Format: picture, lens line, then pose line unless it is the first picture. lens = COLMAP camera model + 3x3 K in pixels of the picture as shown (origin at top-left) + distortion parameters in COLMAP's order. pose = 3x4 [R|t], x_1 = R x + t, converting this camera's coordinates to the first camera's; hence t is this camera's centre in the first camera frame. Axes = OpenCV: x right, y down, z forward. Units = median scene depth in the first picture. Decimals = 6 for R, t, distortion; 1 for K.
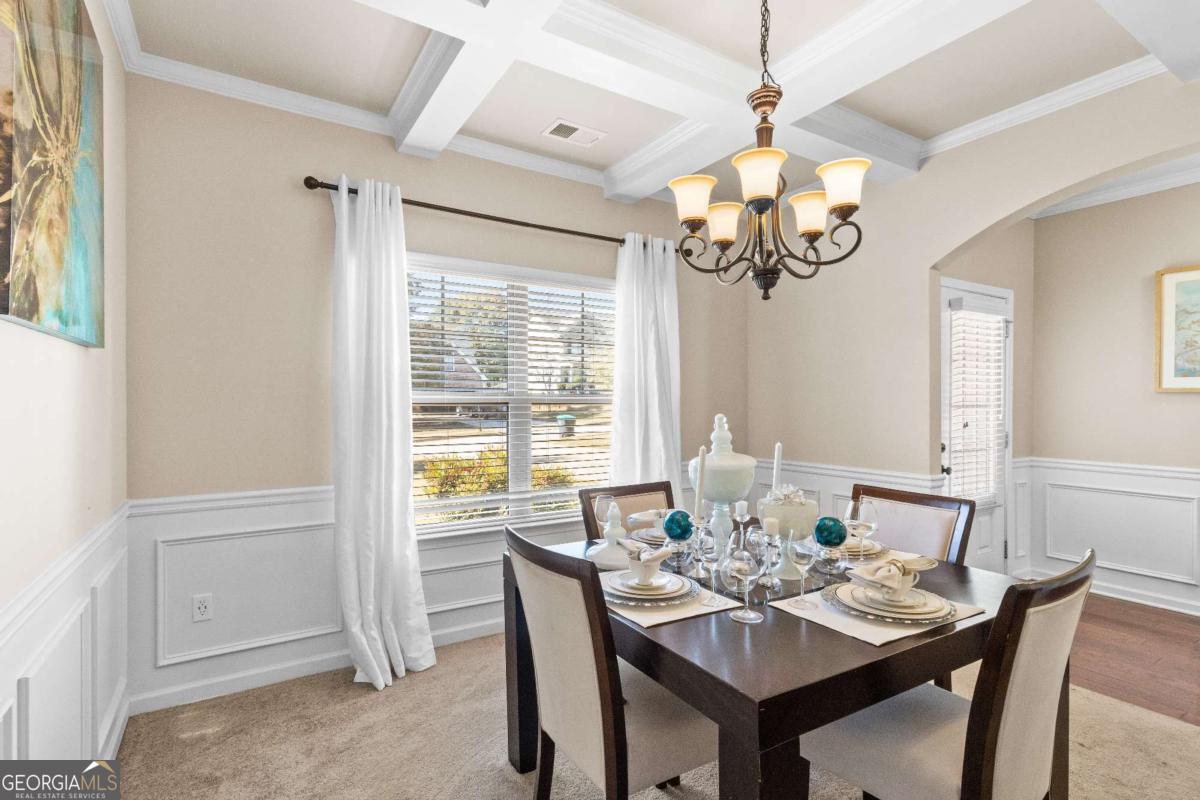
lens RADIAL K [[569.3, 0, 607.9], [0, 569.3, 405.5], [0, 0, 1]] dist [0.003094, 0.000599]
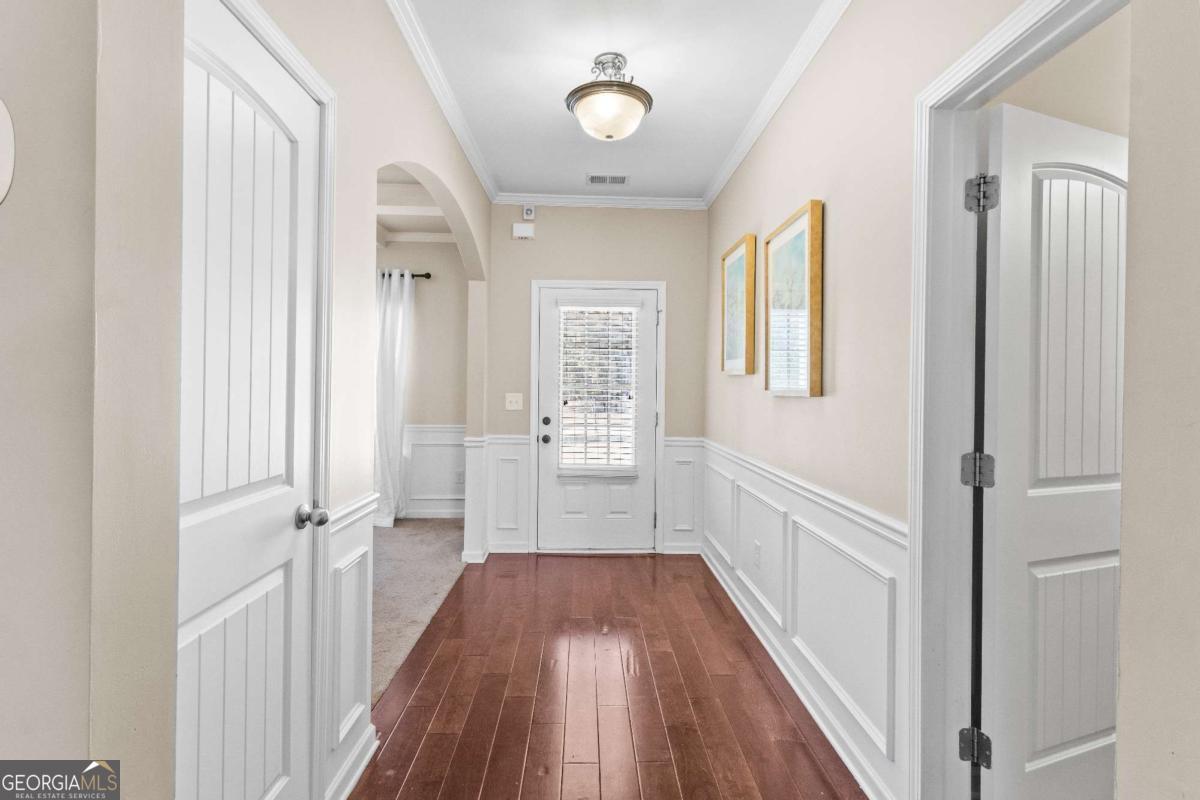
lens RADIAL K [[569.3, 0, 607.9], [0, 569.3, 405.5], [0, 0, 1]] dist [0.003094, 0.000599]
pose [[0.862311, 0.029366, -0.505526, 1.350243], [-0.018375, 0.999474, 0.026716, 0.007782], [0.506045, -0.013748, 0.862398, 0.012224]]
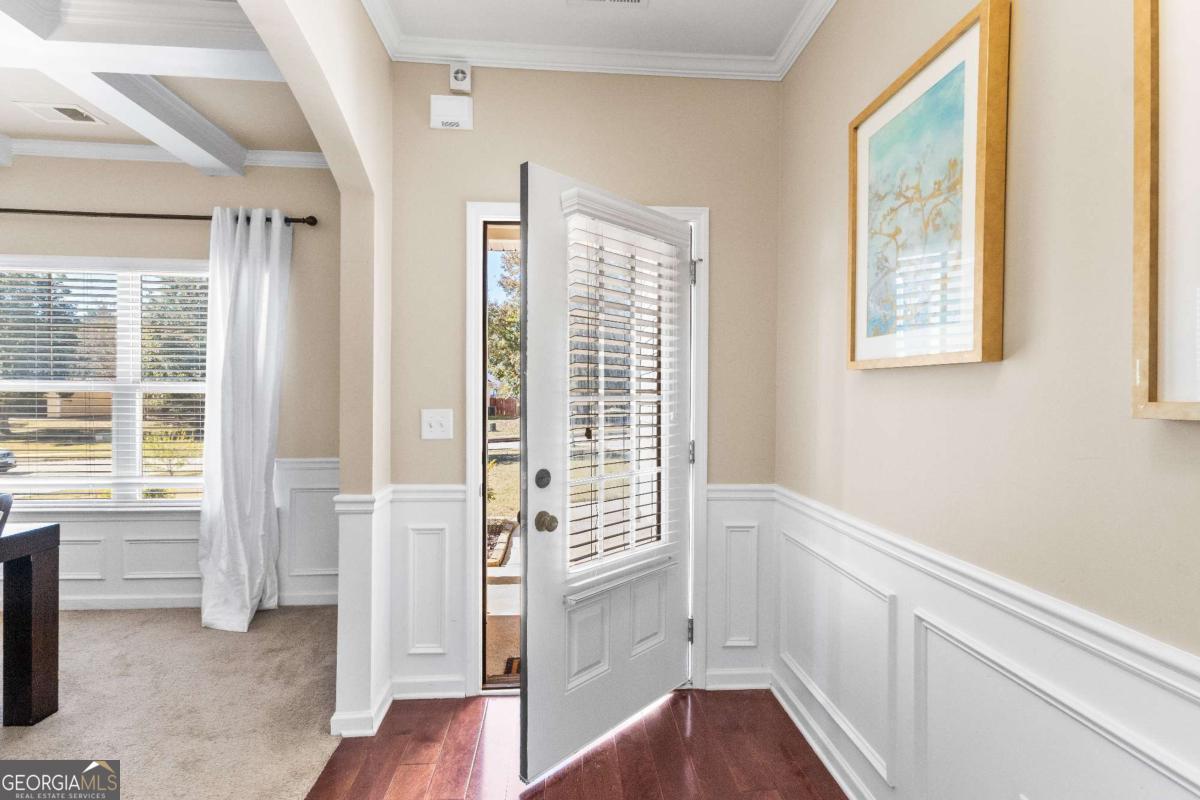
lens RADIAL K [[559.4, 0, 610.7], [0, 559.4, 397.3], [0, 0, 1]] dist [-0.002097, -0.000796]
pose [[0.884438, 0.006859, -0.466607, 1.035433], [-0.008532, 0.999963, -0.001473, 0.002807], [0.466580, 0.005284, 0.884463, 0.495362]]
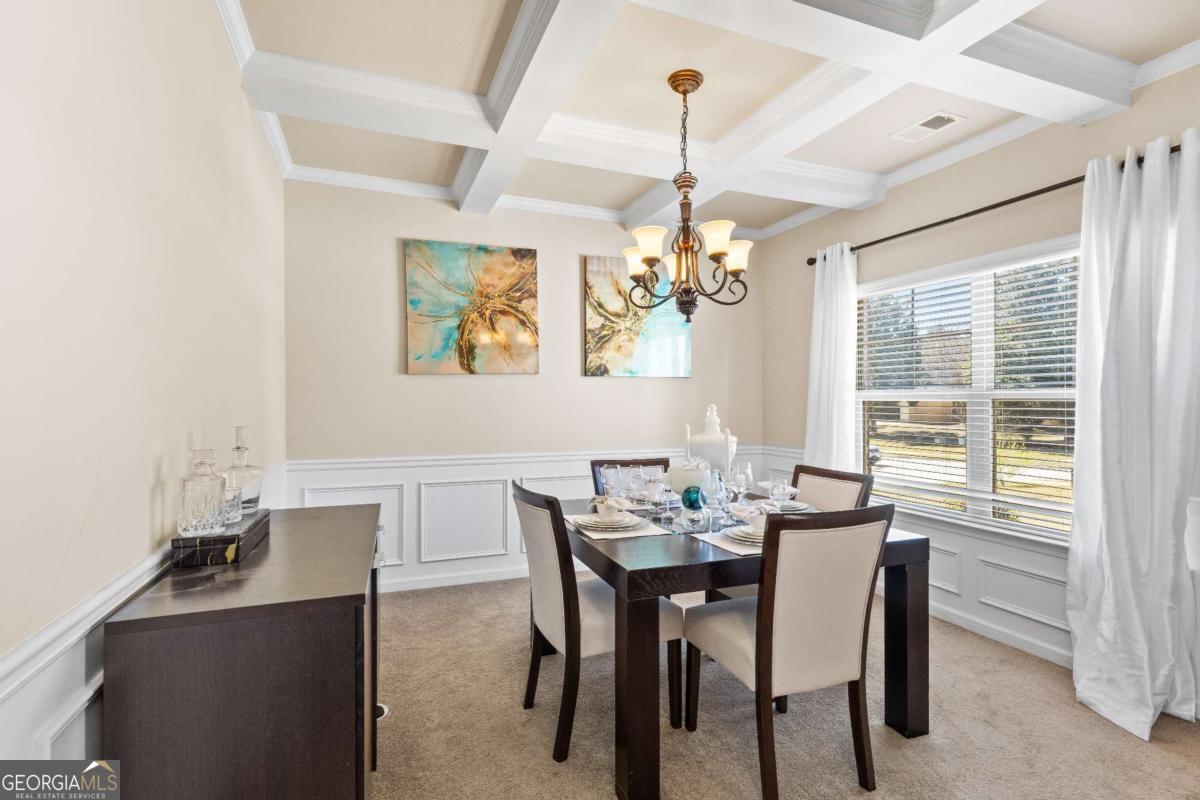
lens RADIAL K [[569.3, 0, 607.9], [0, 569.3, 405.5], [0, 0, 1]] dist [0.003094, 0.000599]
pose [[-0.175005, 0.009436, -0.984522, 0.861995], [-0.006418, 0.999922, 0.010724, 0.002287], [0.984547, 0.008195, -0.174931, 0.525089]]
